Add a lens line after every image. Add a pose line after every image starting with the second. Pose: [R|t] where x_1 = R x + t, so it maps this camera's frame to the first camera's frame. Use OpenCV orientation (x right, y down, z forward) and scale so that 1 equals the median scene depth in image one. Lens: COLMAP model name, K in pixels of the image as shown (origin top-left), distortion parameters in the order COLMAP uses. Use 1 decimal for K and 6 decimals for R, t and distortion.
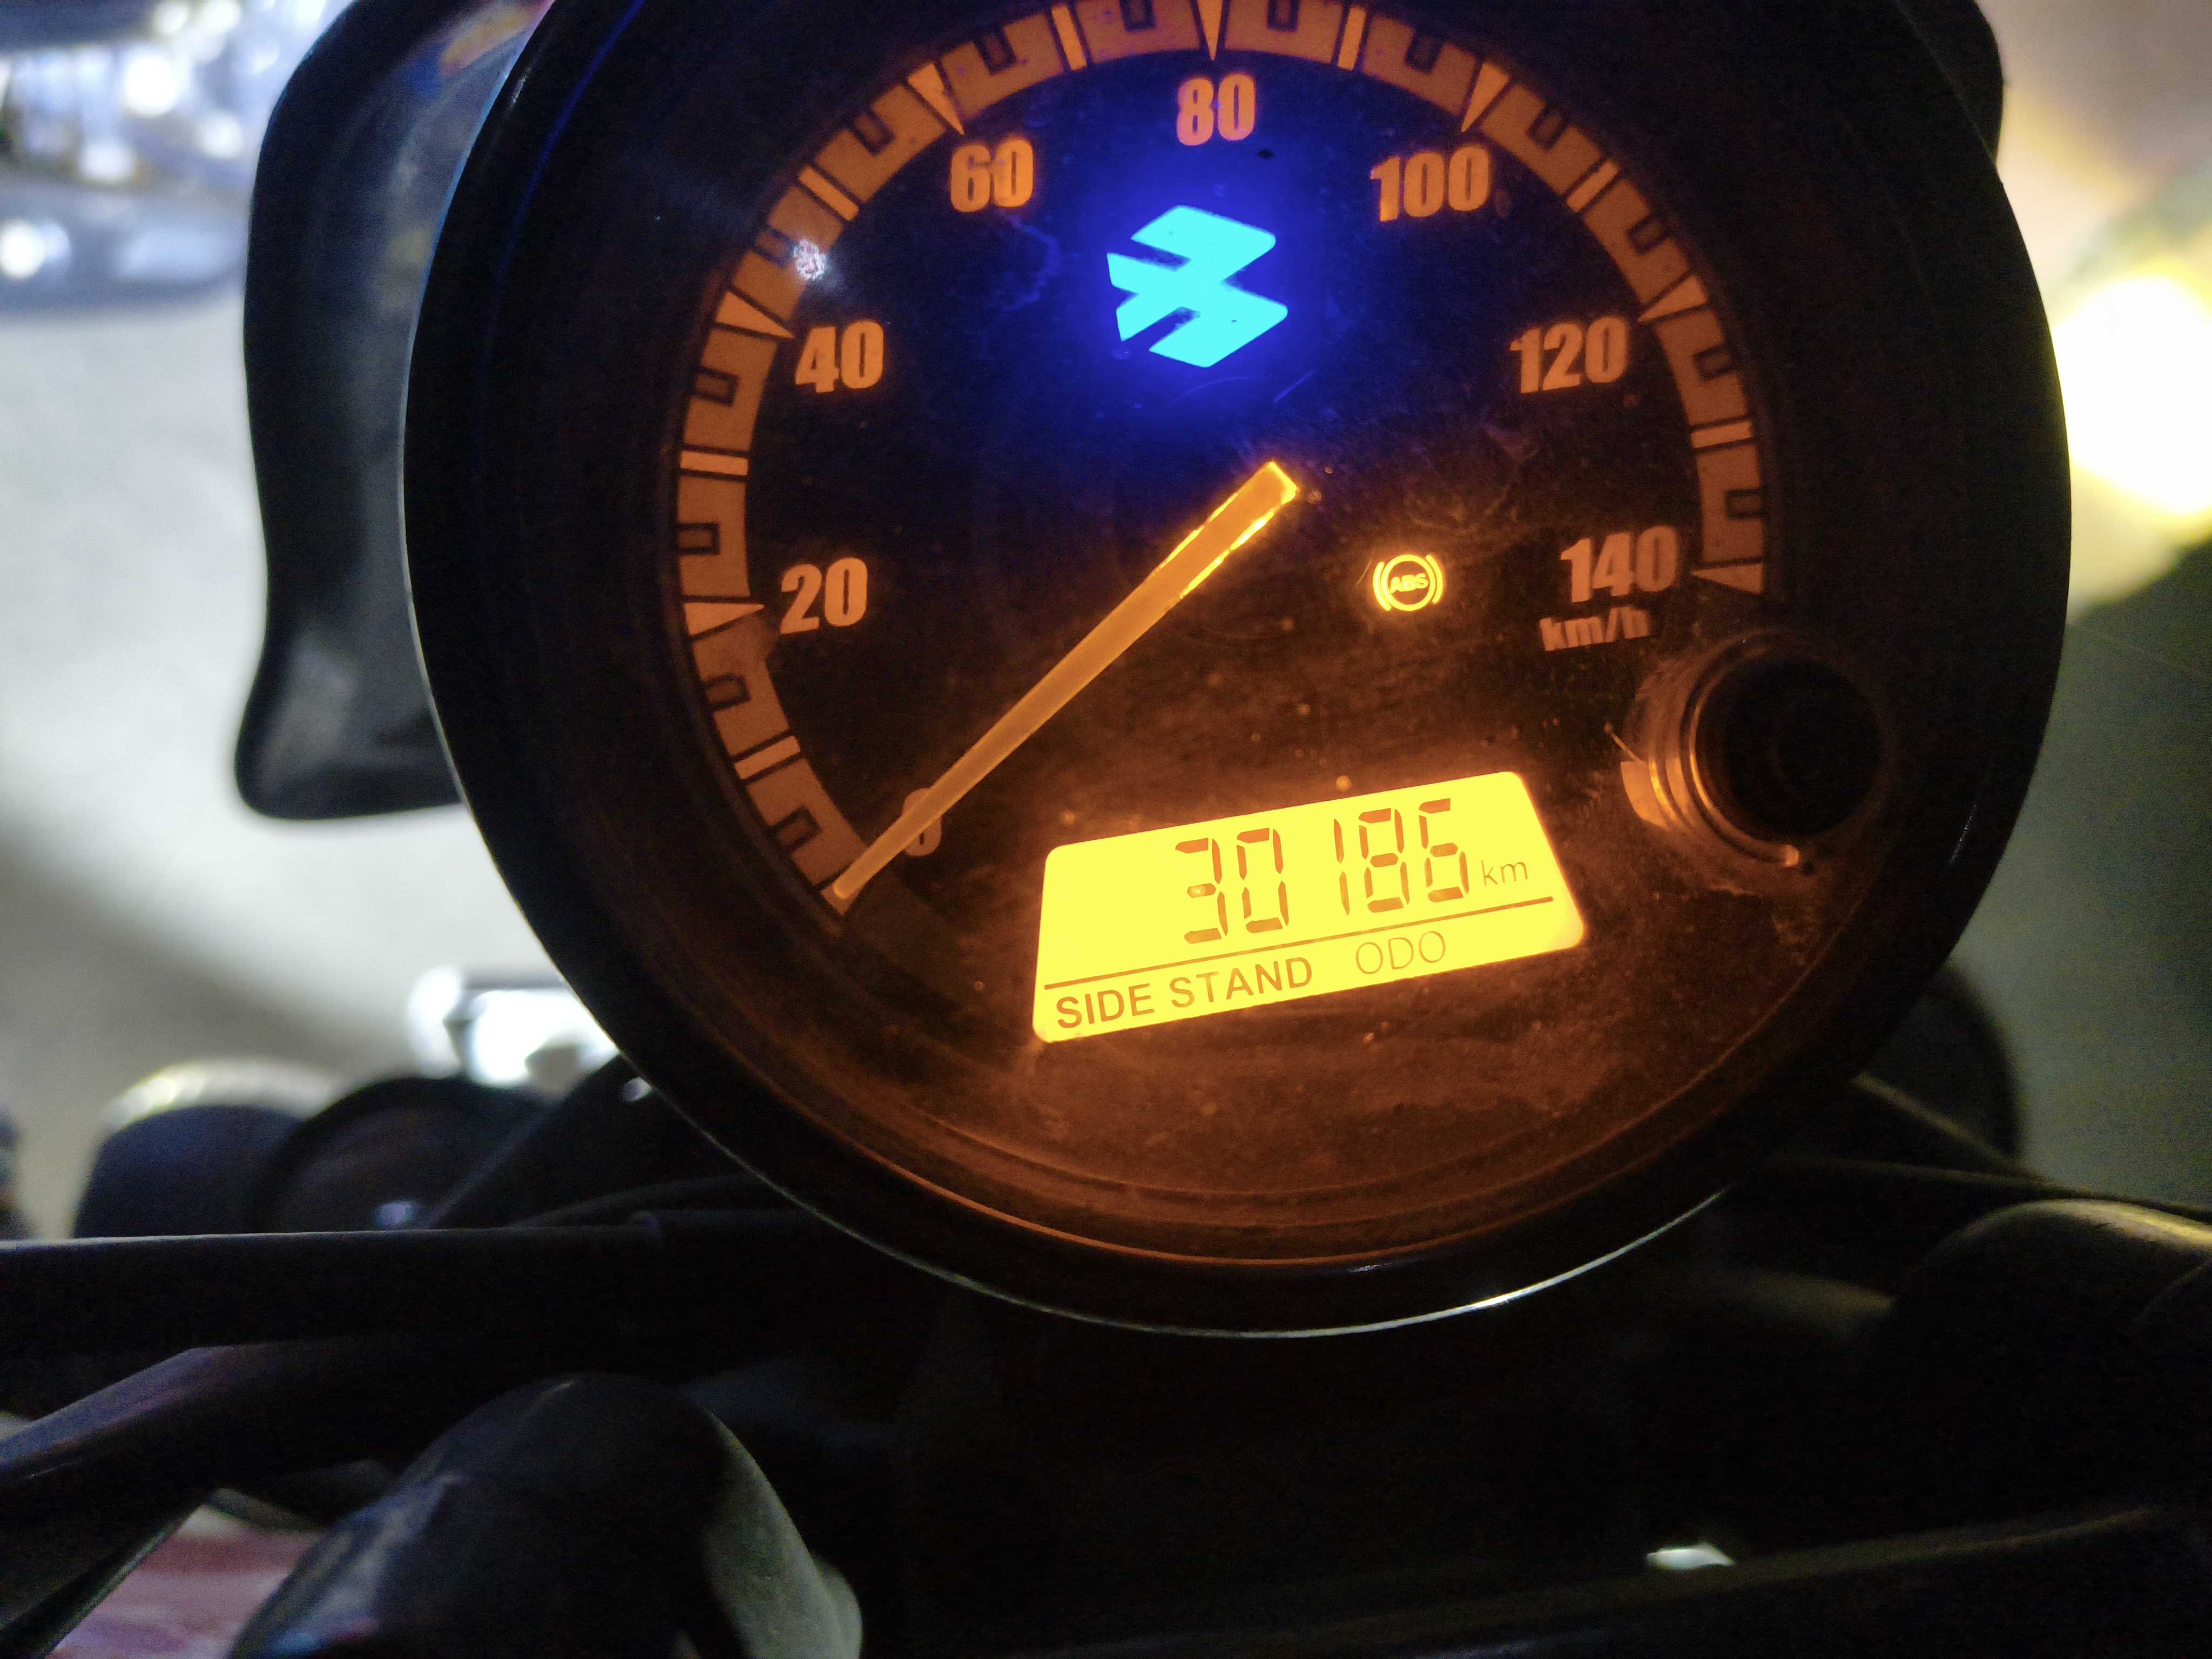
lens RADIAL K [[1628.6, 0, 1058.6], [0, 1628.6, 773.6], [0, 0, 1]] dist [-0.026647, -0.015347]
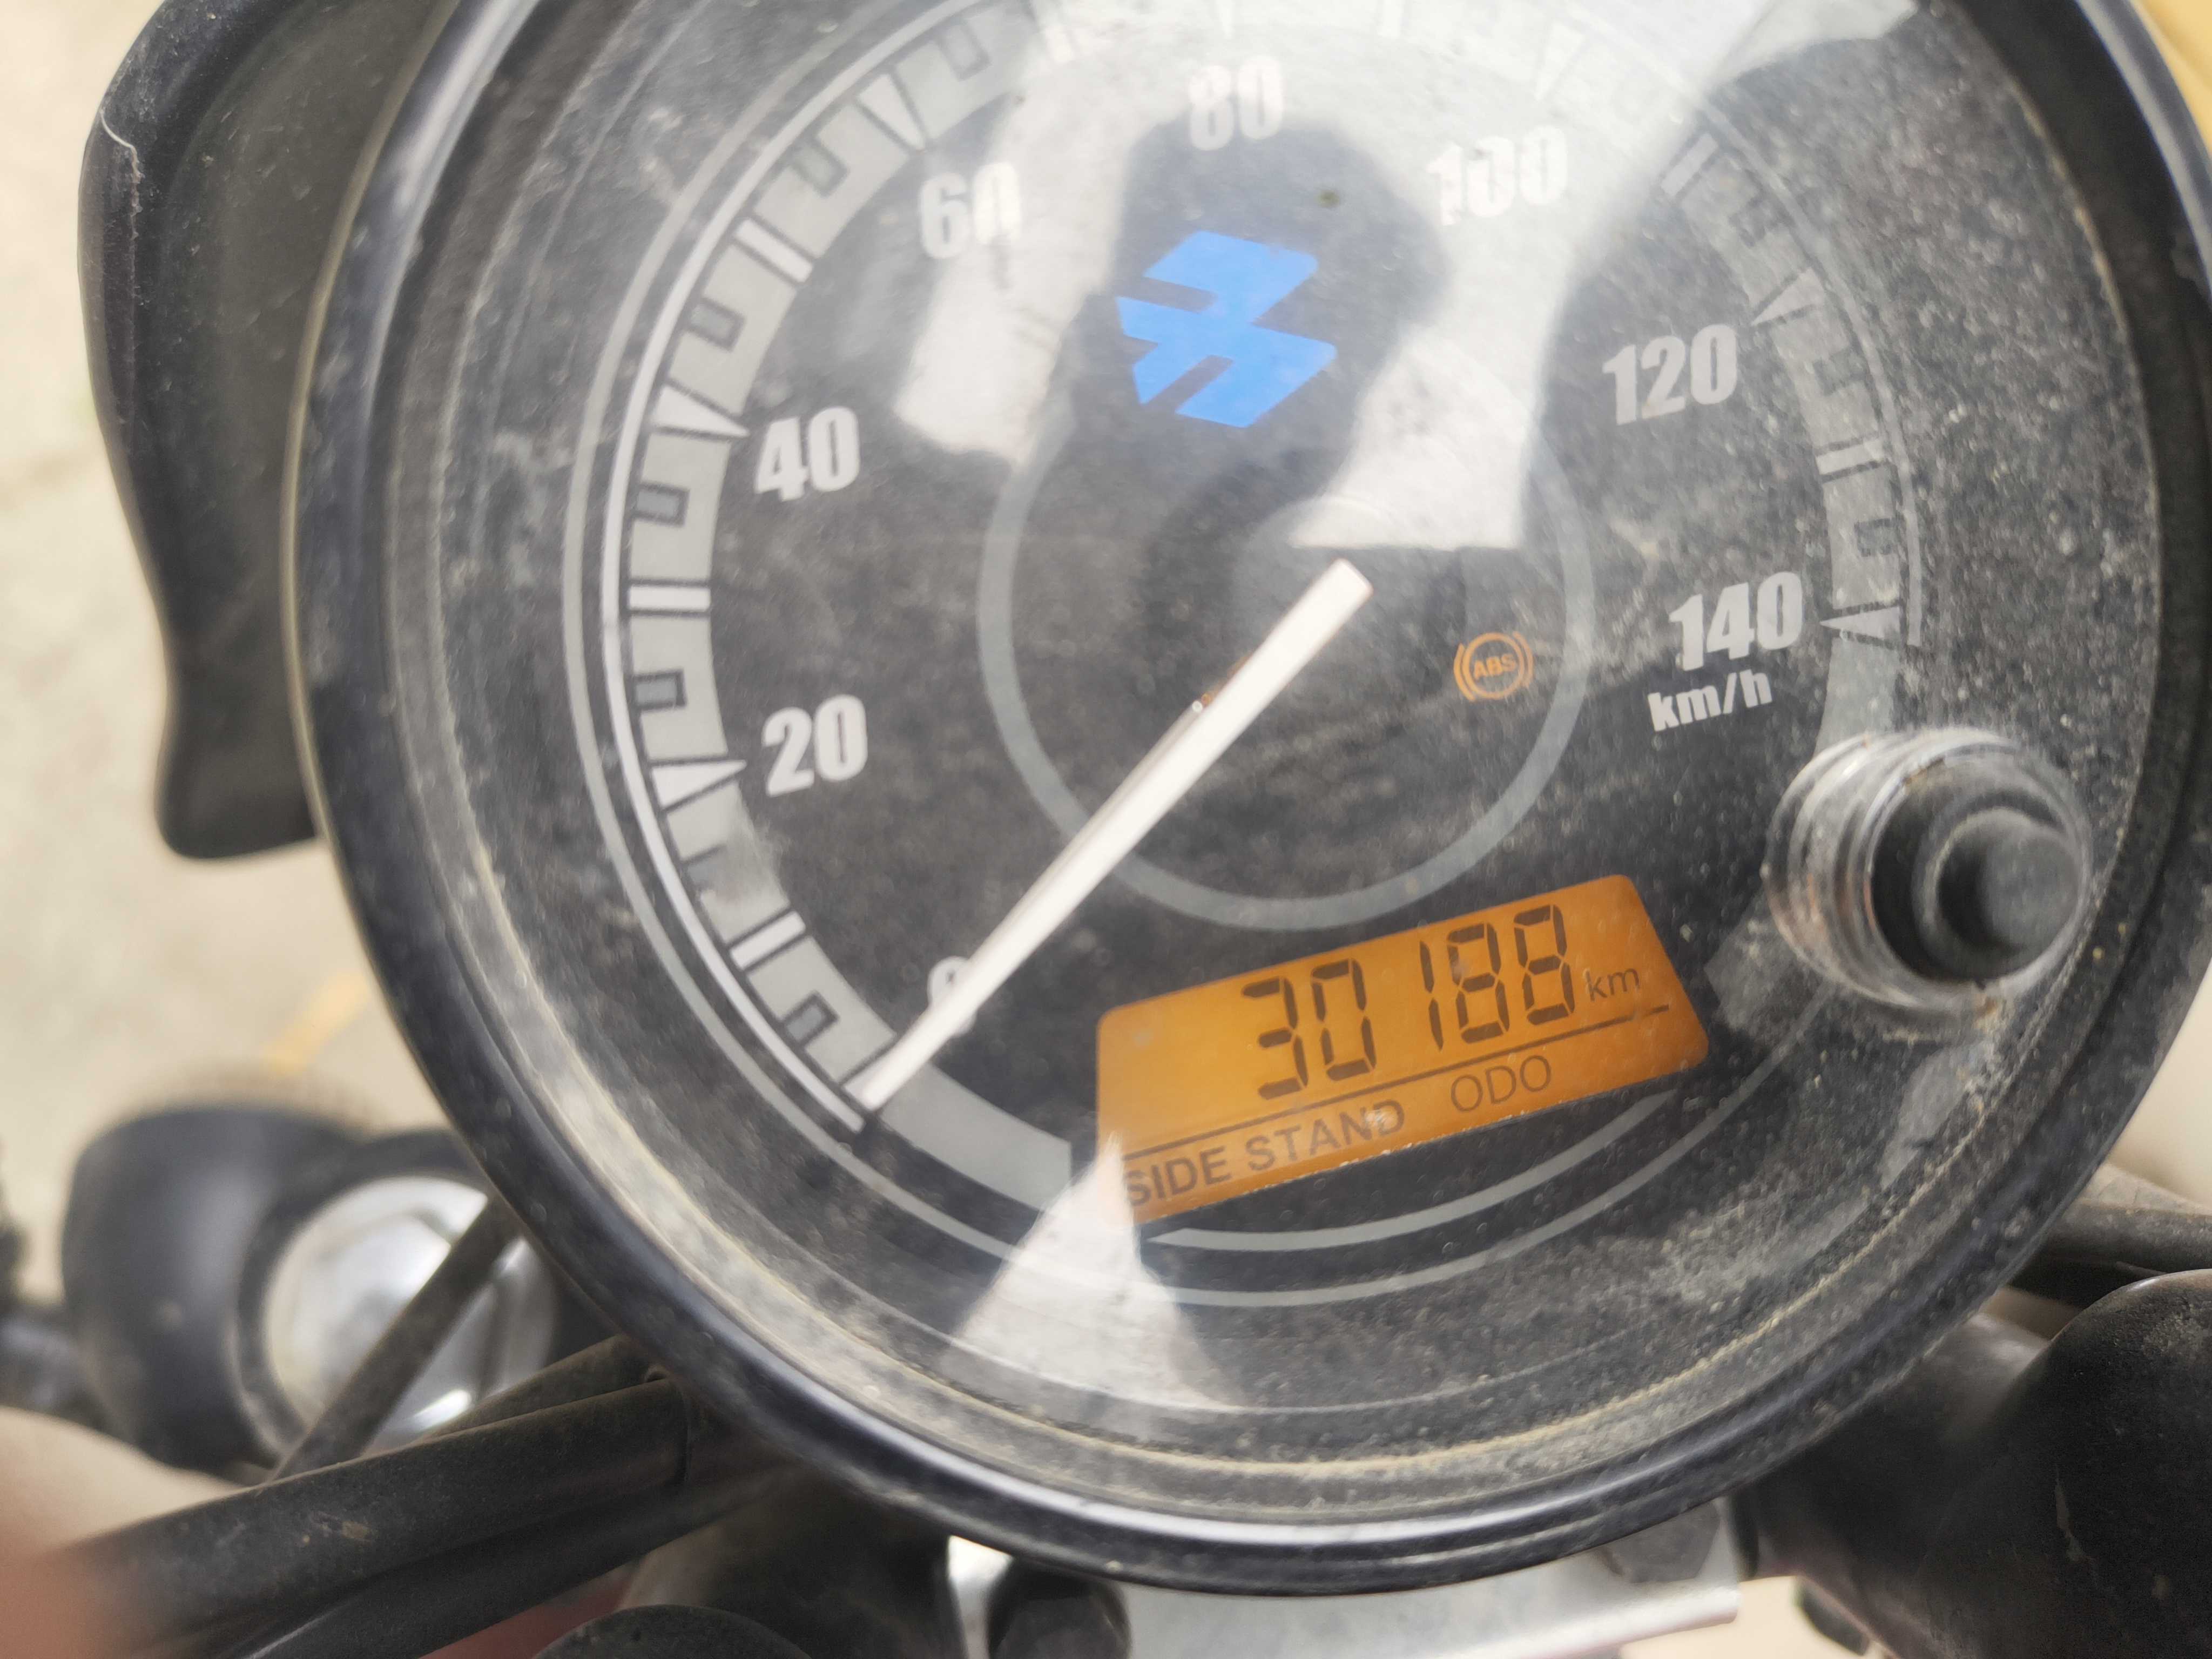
lens RADIAL K [[1628.6, 0, 1022.0], [0, 1628.6, 814.1], [0, 0, 1]] dist [-0.026647, -0.015347]
pose [[0.996863, -0.078562, 0.009591, -0.046712], [0.076871, 0.989923, 0.118926, -0.161935], [-0.018838, -0.117816, 0.992857, 0.150422]]
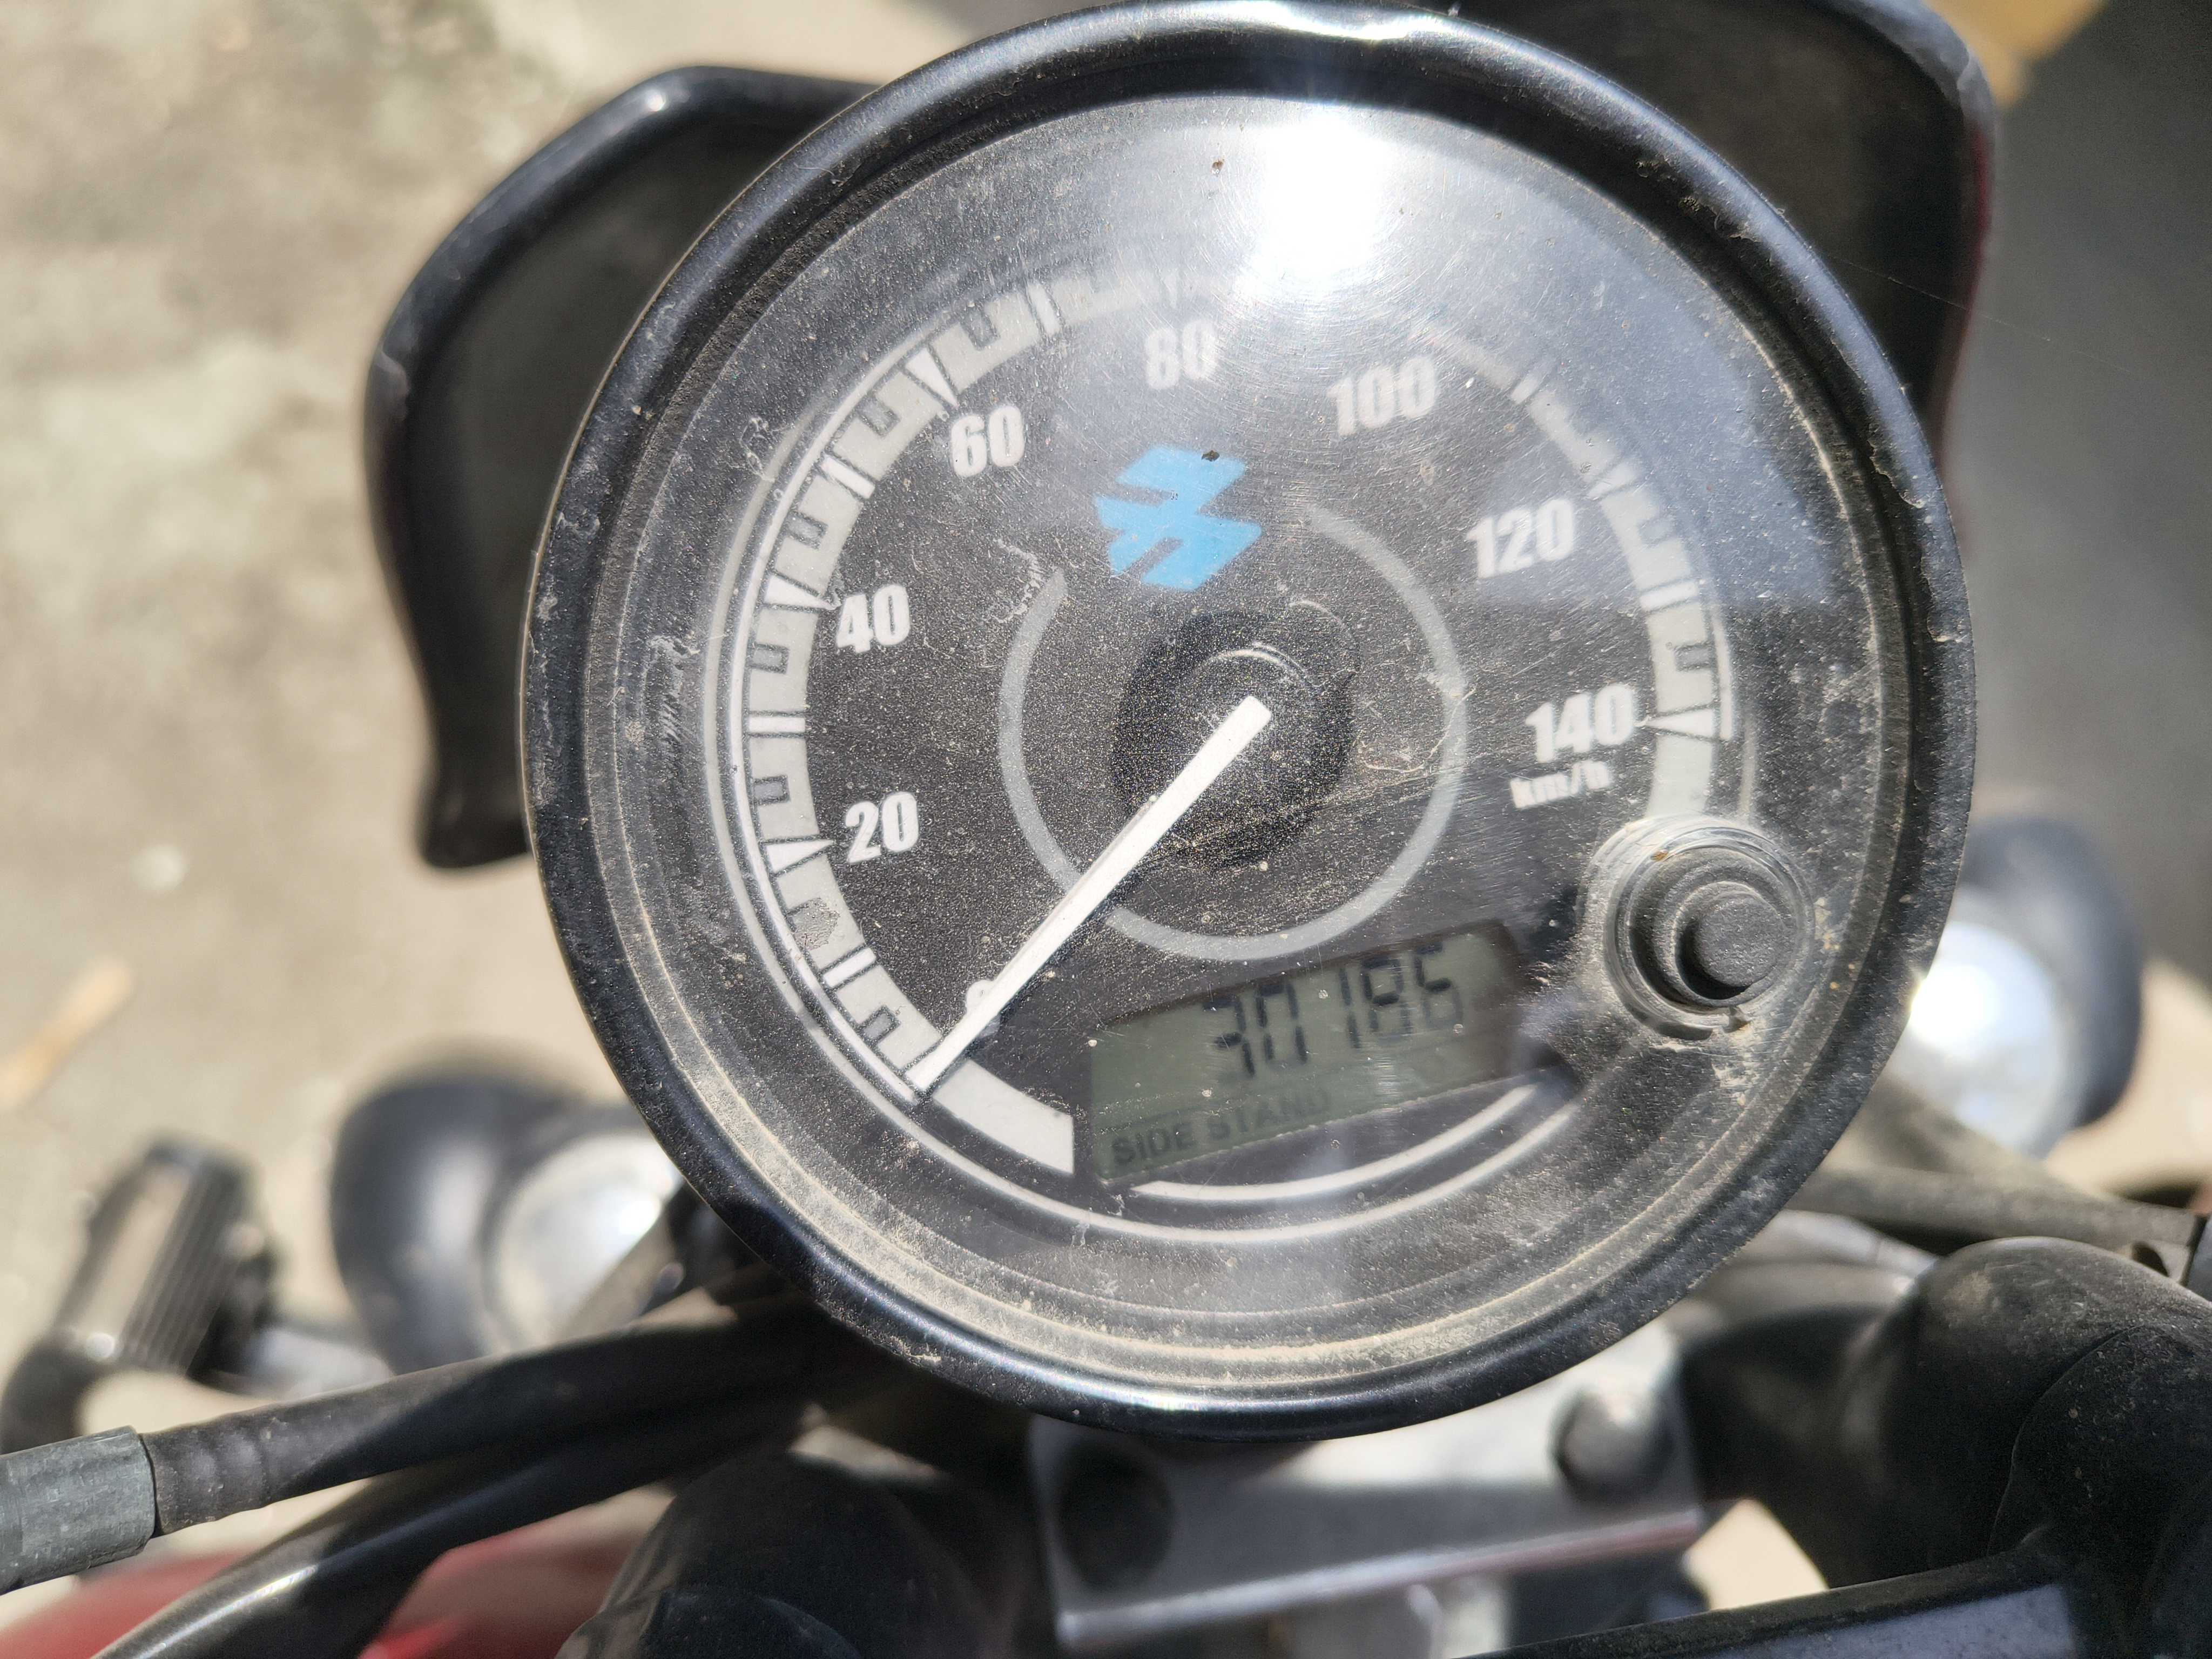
lens RADIAL K [[1628.6, 0, 1023.0], [0, 1628.6, 776.4], [0, 0, 1]] dist [-0.026647, -0.015347]
pose [[0.990129, -0.087450, -0.109530, 0.087313], [0.098591, 0.990008, 0.100814, -0.247827], [0.099620, -0.110617, 0.988858, -0.146087]]
